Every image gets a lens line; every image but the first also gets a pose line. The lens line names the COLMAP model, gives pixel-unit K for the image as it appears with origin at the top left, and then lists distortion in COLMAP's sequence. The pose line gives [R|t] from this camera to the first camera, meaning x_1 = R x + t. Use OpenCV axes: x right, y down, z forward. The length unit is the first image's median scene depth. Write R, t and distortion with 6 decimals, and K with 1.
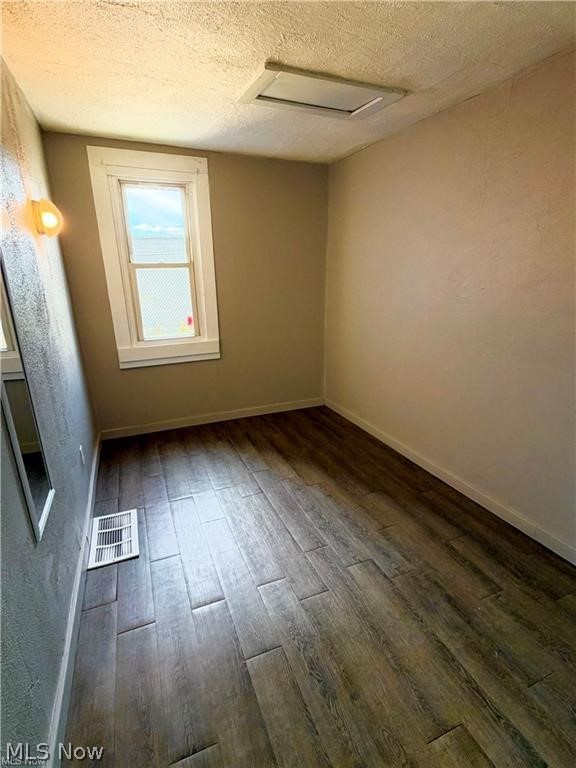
lens RADIAL K [[376.8, 0, 287.5], [0, 376.8, 384.1], [0, 0, 1]] dist [0.000549, 0.000197]
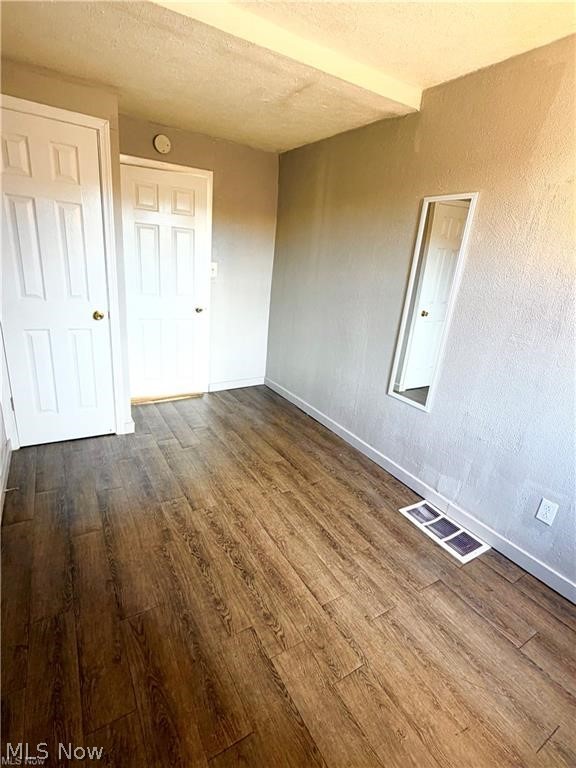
lens RADIAL K [[376.8, 0, 289.2], [0, 376.8, 383.5], [0, 0, 1]] dist [0.000549, 0.000197]
pose [[-0.987481, -0.023805, -0.155932, 0.105915], [-0.111746, 0.803277, 0.585029, -0.413855], [0.111330, 0.595130, -0.795881, 1.383765]]
